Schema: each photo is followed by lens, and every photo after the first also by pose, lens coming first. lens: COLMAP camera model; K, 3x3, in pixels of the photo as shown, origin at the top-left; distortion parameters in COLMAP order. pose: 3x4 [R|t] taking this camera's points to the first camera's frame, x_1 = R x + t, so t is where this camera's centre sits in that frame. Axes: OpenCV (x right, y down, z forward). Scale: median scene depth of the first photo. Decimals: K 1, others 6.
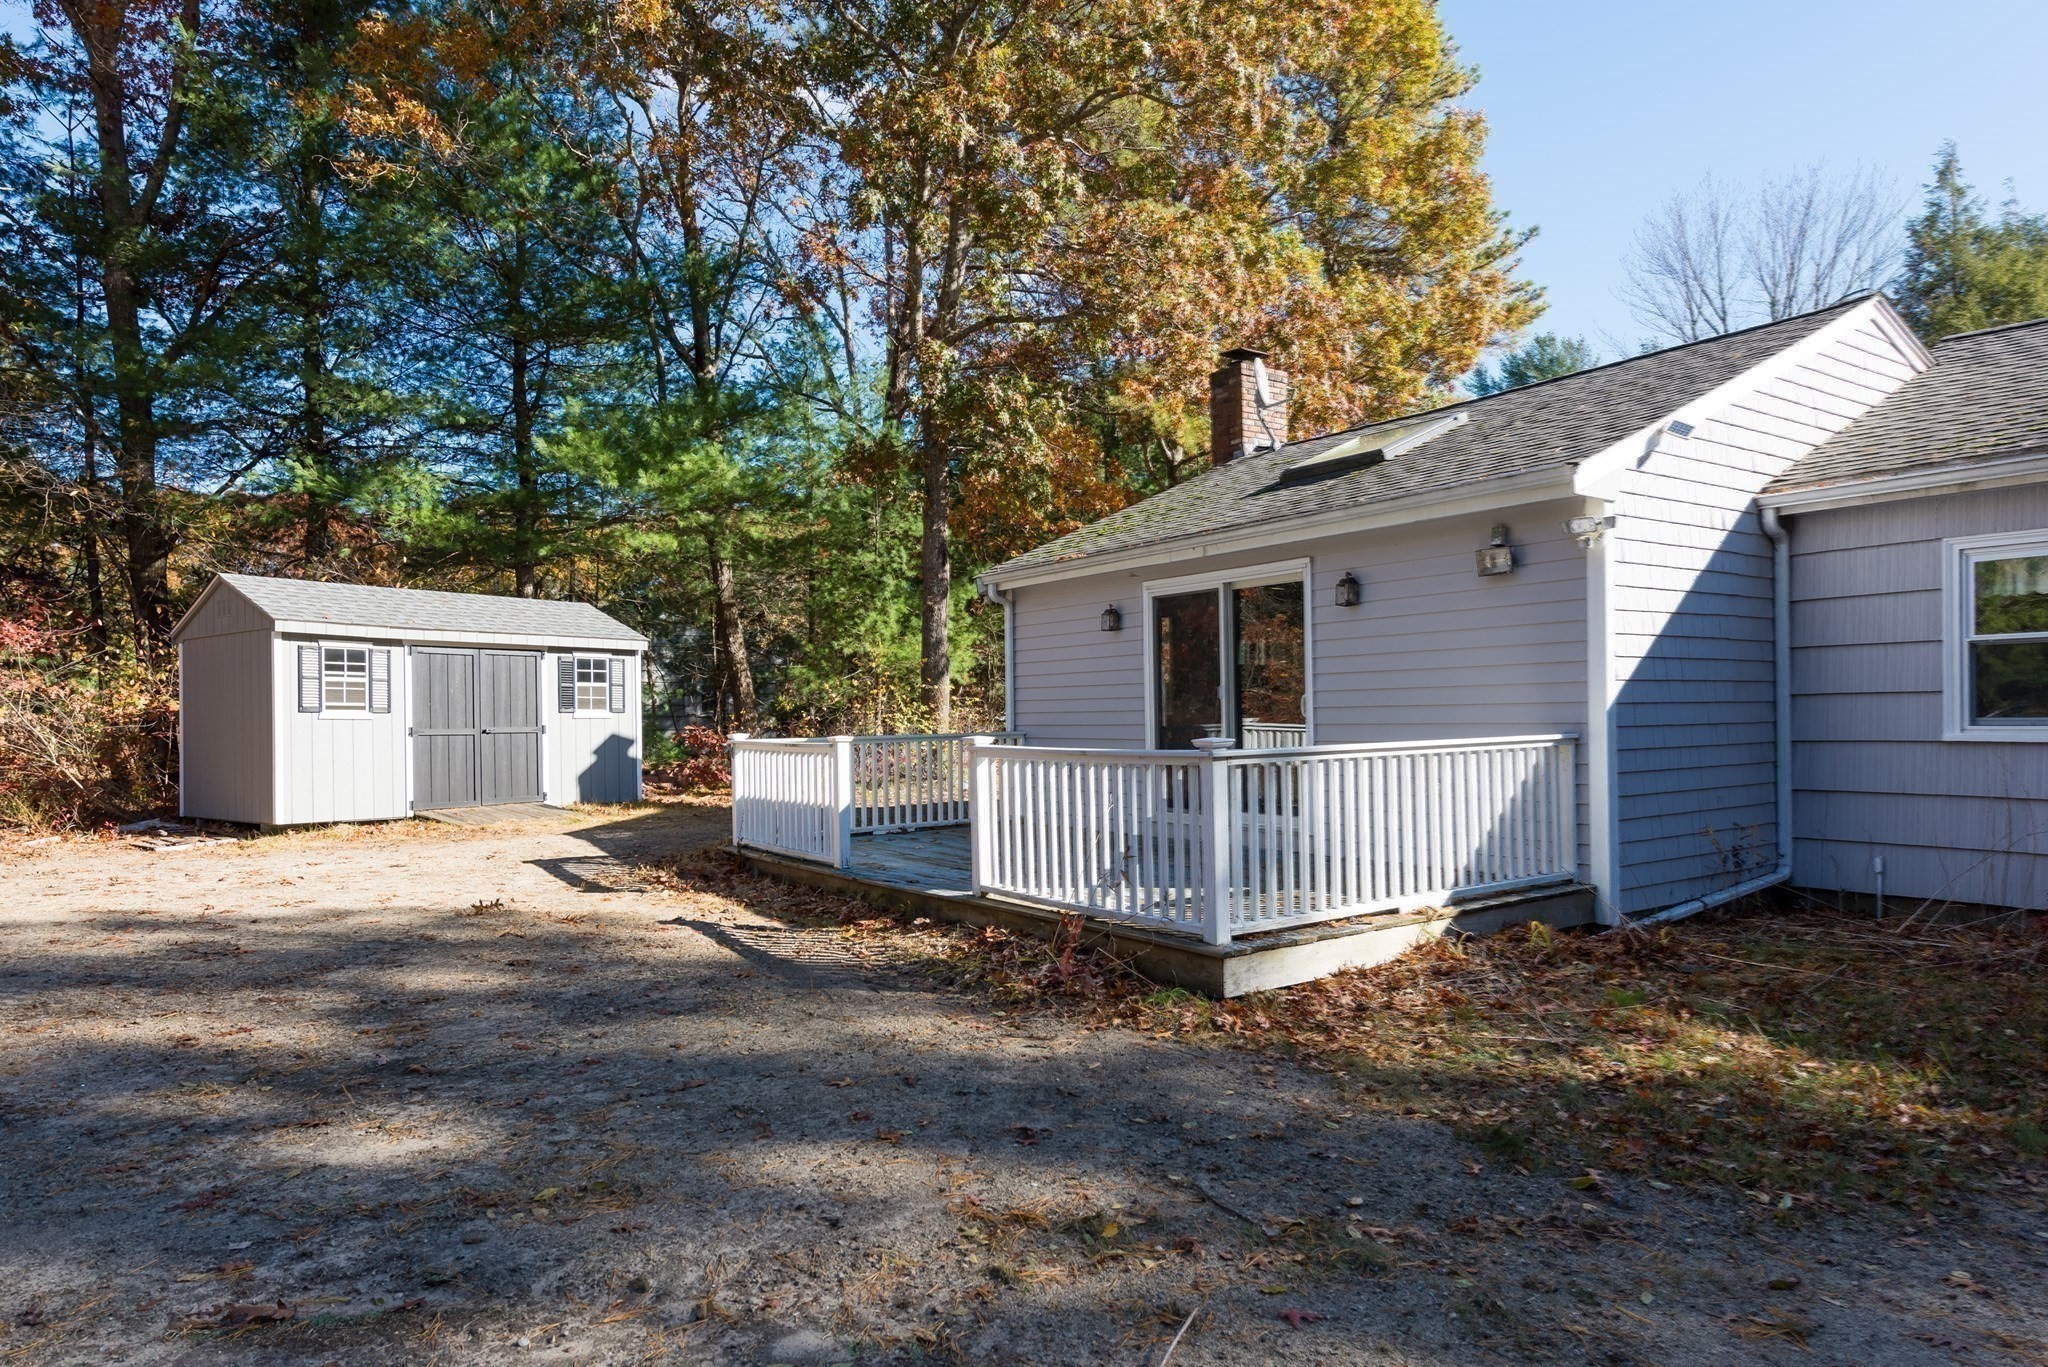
lens RADIAL K [[1246.9, 0, 1024.8], [0, 1246.9, 741.7], [0, 0, 1]] dist [0.001272, 0.000305]
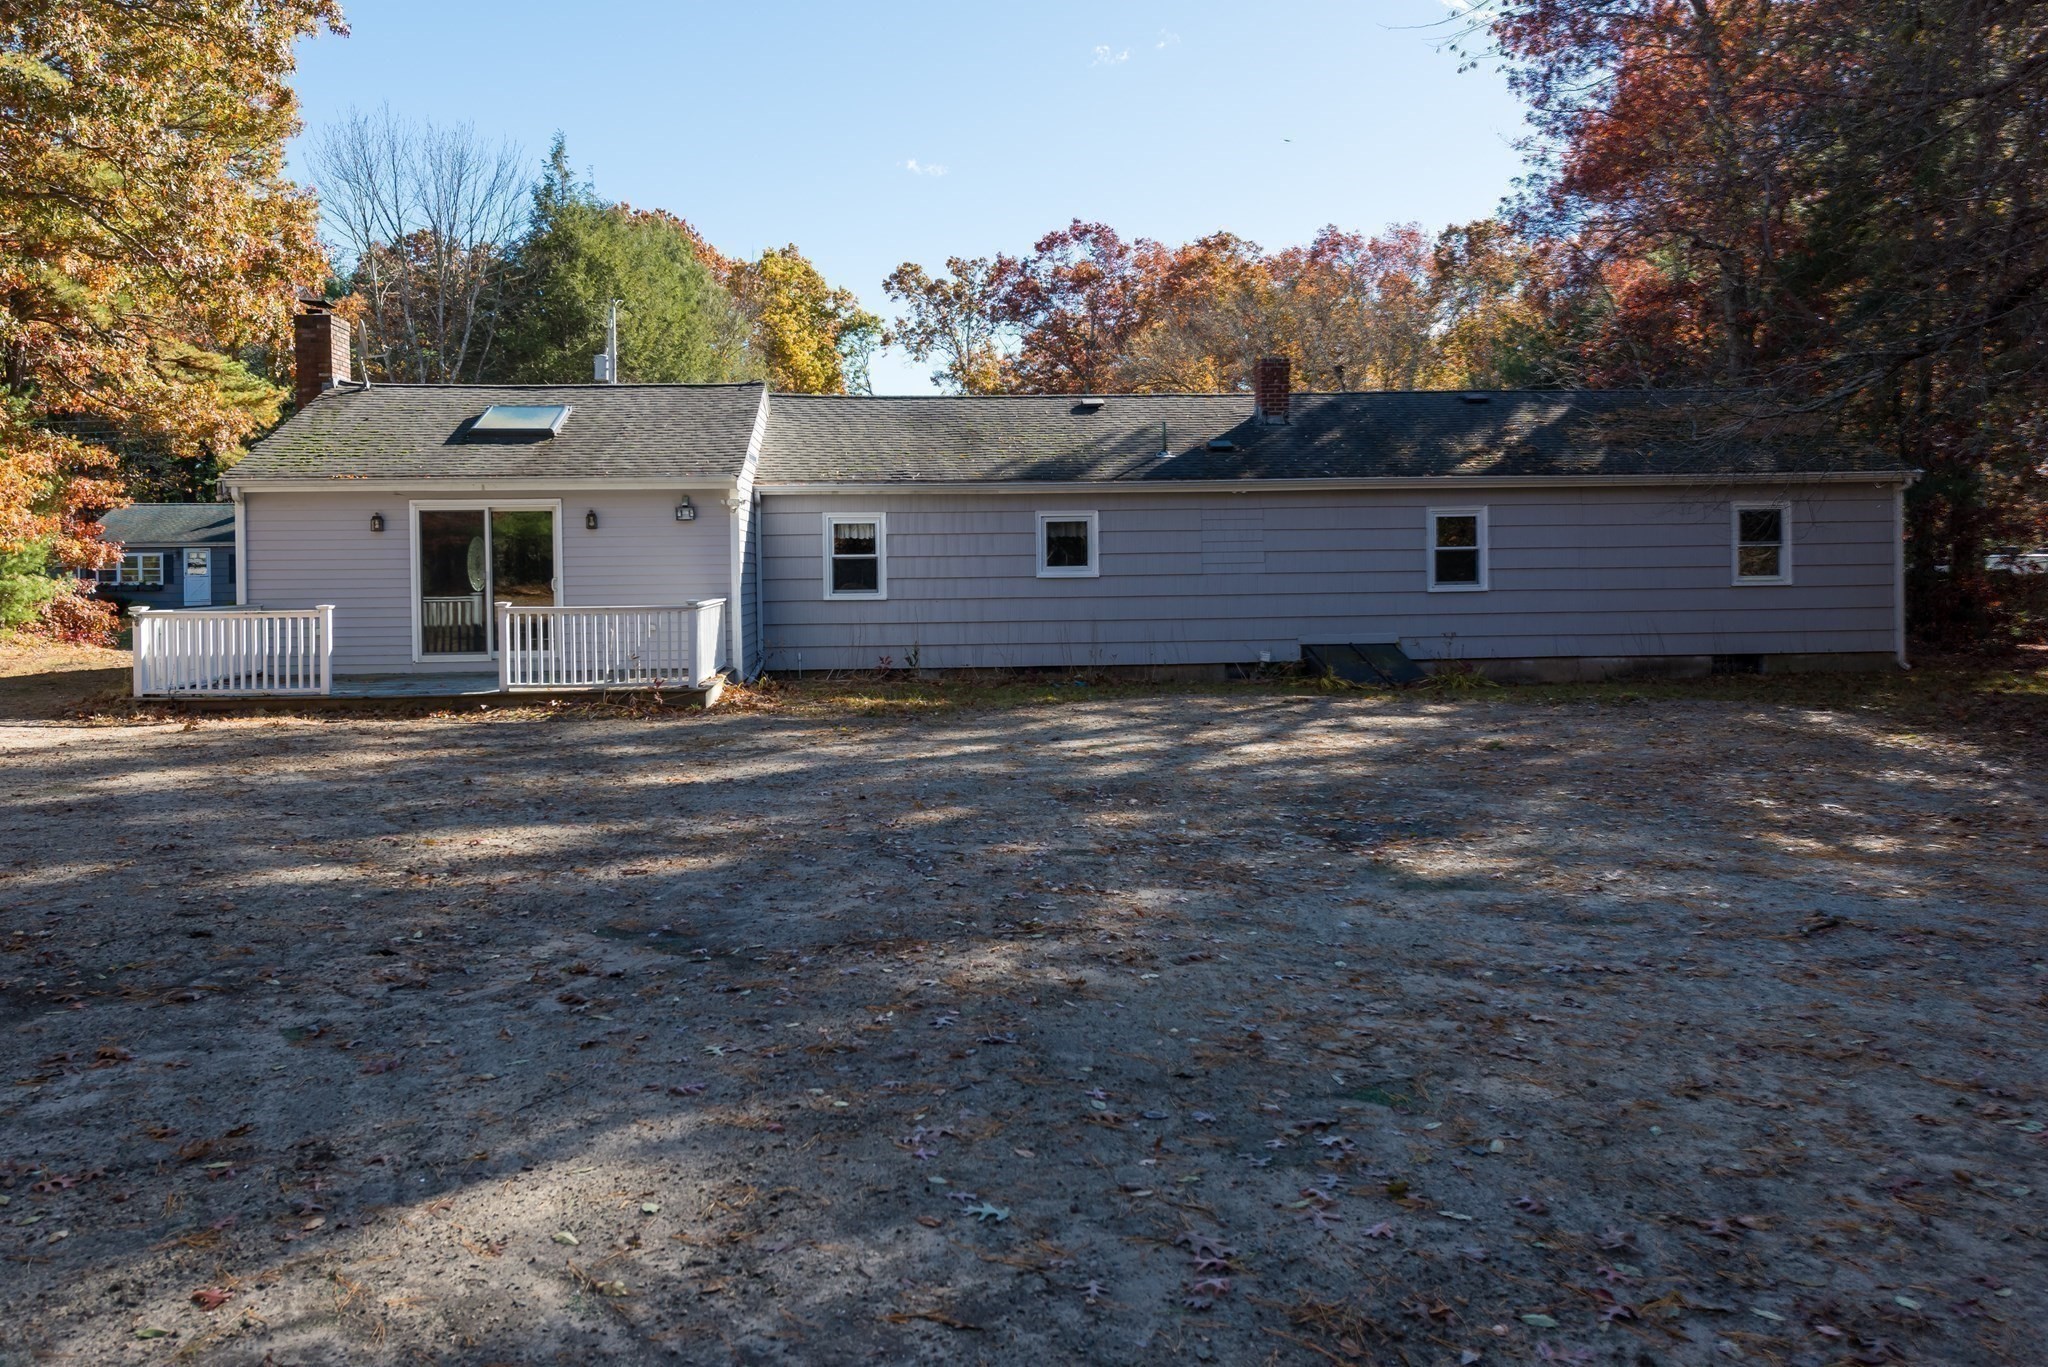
lens RADIAL K [[1433.7, 0, 1024.0], [0, 1433.7, 683.5], [0, 0, 1]] dist [0.000291, 0.000086]
pose [[0.515457, -0.055164, 0.855138, -1.219304], [0.021457, 0.998444, 0.051475, 0.022095], [-0.856647, -0.008184, 0.515838, -0.618789]]
